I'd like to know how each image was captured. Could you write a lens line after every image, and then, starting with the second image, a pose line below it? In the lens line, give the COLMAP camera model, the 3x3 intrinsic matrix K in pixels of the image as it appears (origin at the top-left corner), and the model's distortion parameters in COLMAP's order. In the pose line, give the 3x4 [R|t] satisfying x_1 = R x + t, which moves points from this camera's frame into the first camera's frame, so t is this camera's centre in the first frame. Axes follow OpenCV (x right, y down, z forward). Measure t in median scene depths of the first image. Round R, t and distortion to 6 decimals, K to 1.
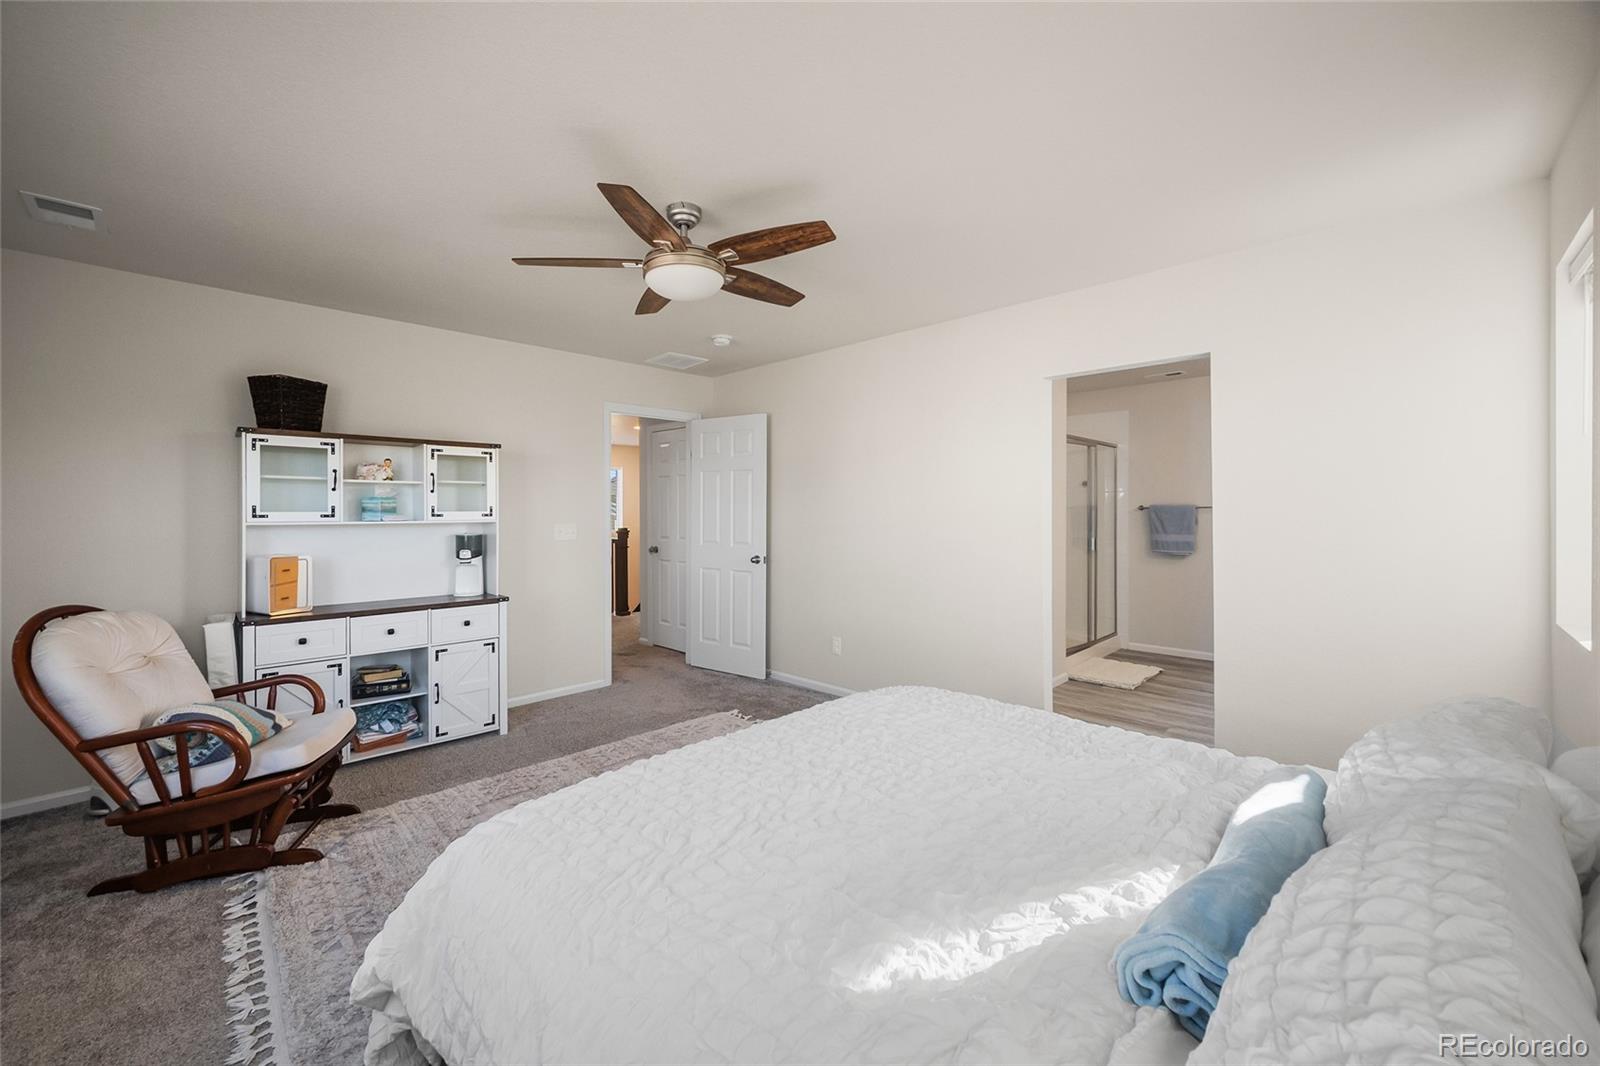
lens RADIAL K [[629.3, 0, 792.8], [0, 629.3, 510.7], [0, 0, 1]] dist [-0.000499, -0.000062]
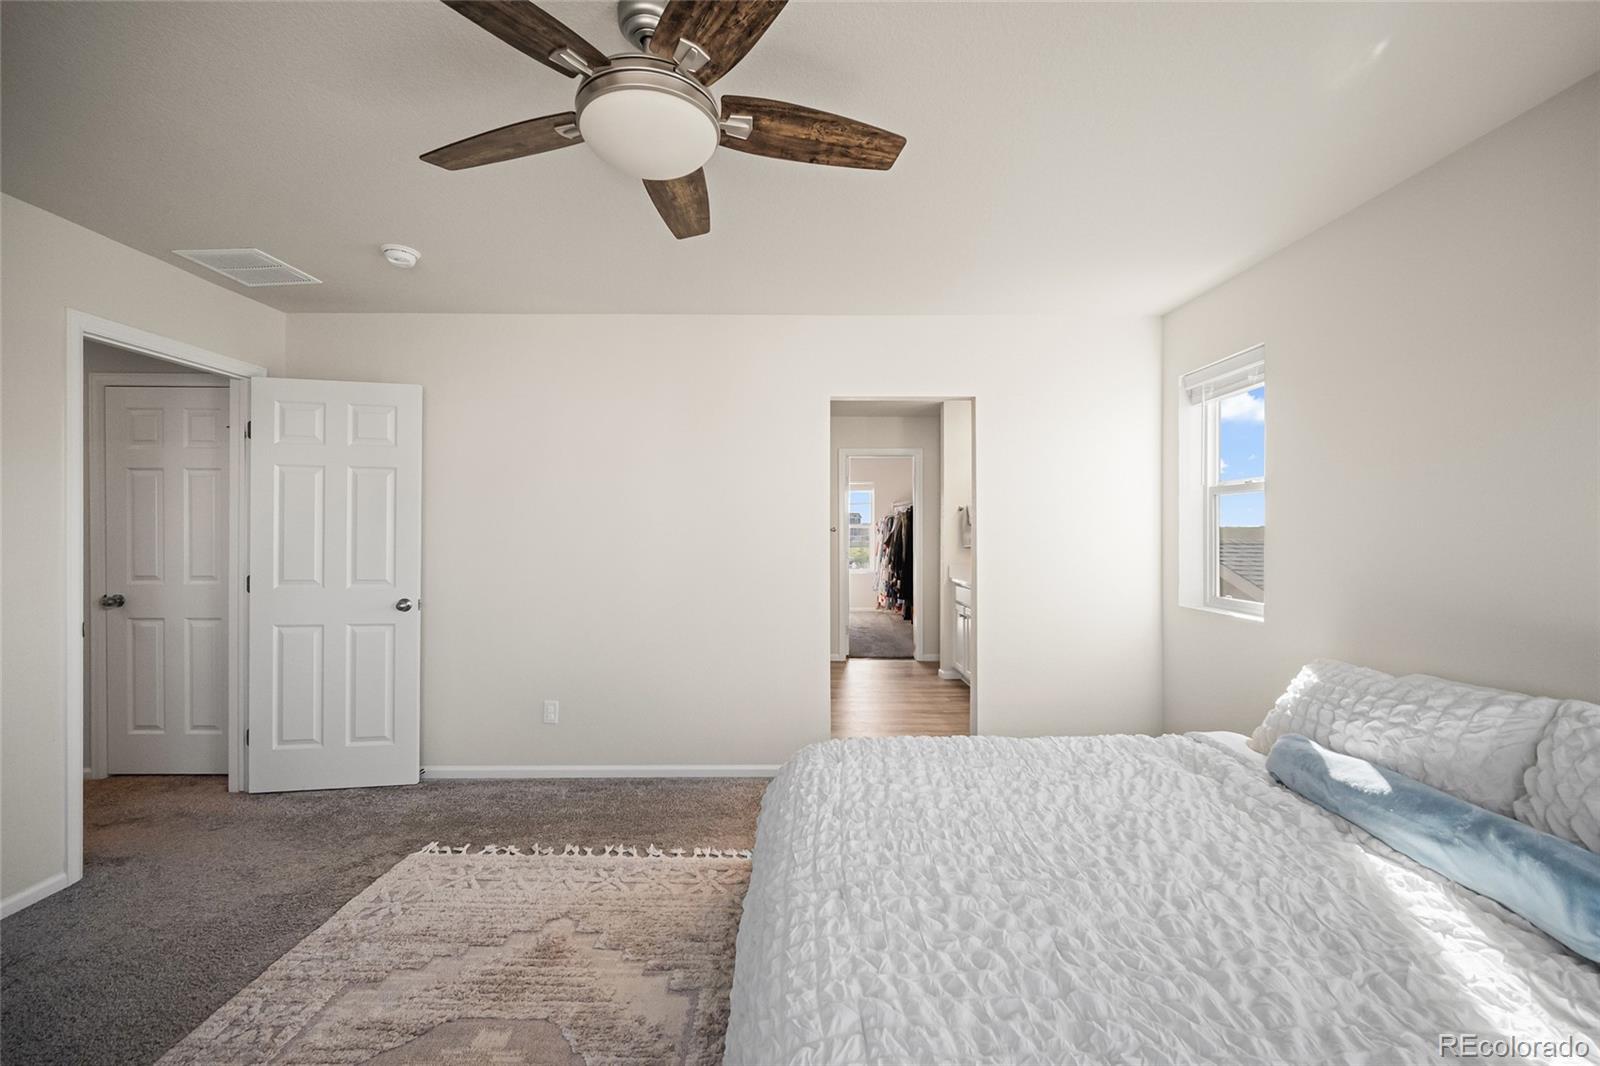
lens RADIAL K [[637.0, 0, 800.0], [0, 637.0, 533.0], [0, 0, 1]] dist [-0.003028, -0.000351]
pose [[0.704884, 0.001149, 0.709322, -0.310048], [-0.002718, 0.999996, 0.001082, 0.000510], [-0.709317, -0.002691, 0.704884, 0.307017]]
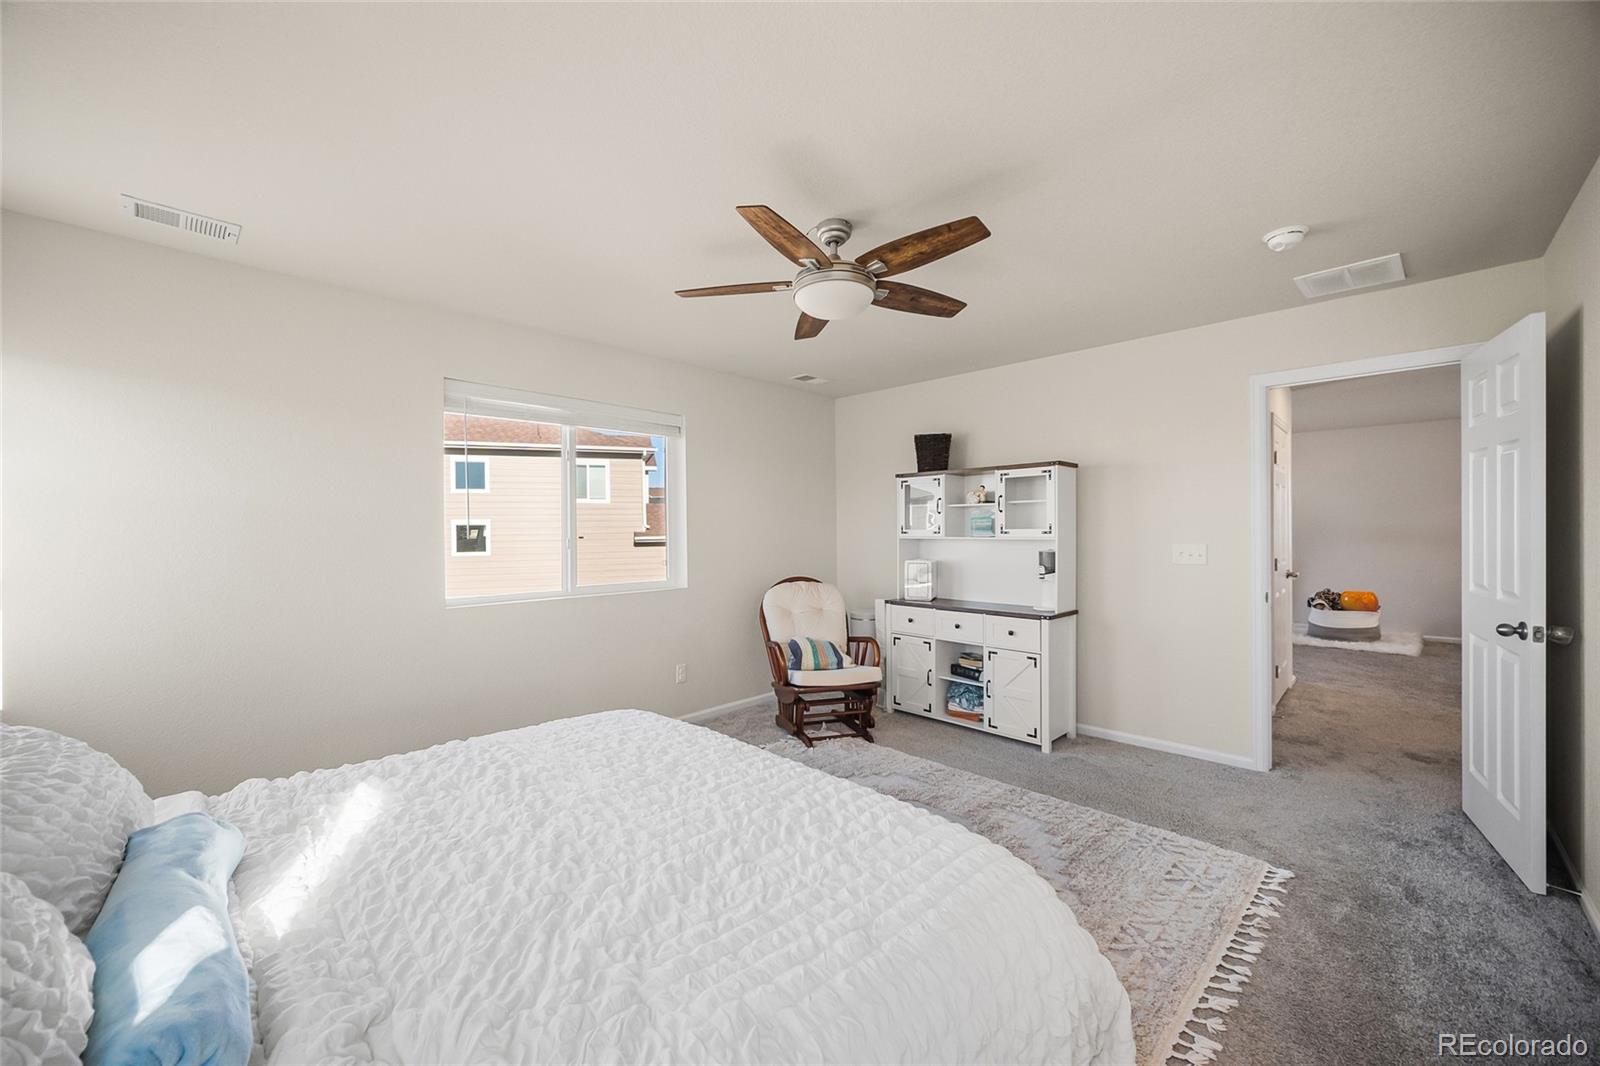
lens RADIAL K [[637.0, 0, 800.0], [0, 637.0, 533.0], [0, 0, 1]] dist [-0.003028, -0.000351]
pose [[0.009812, 0.010422, -0.999898, 0.534648], [0.009251, 0.999902, 0.010513, -0.006897], [0.999909, -0.009353, 0.009715, 0.595197]]
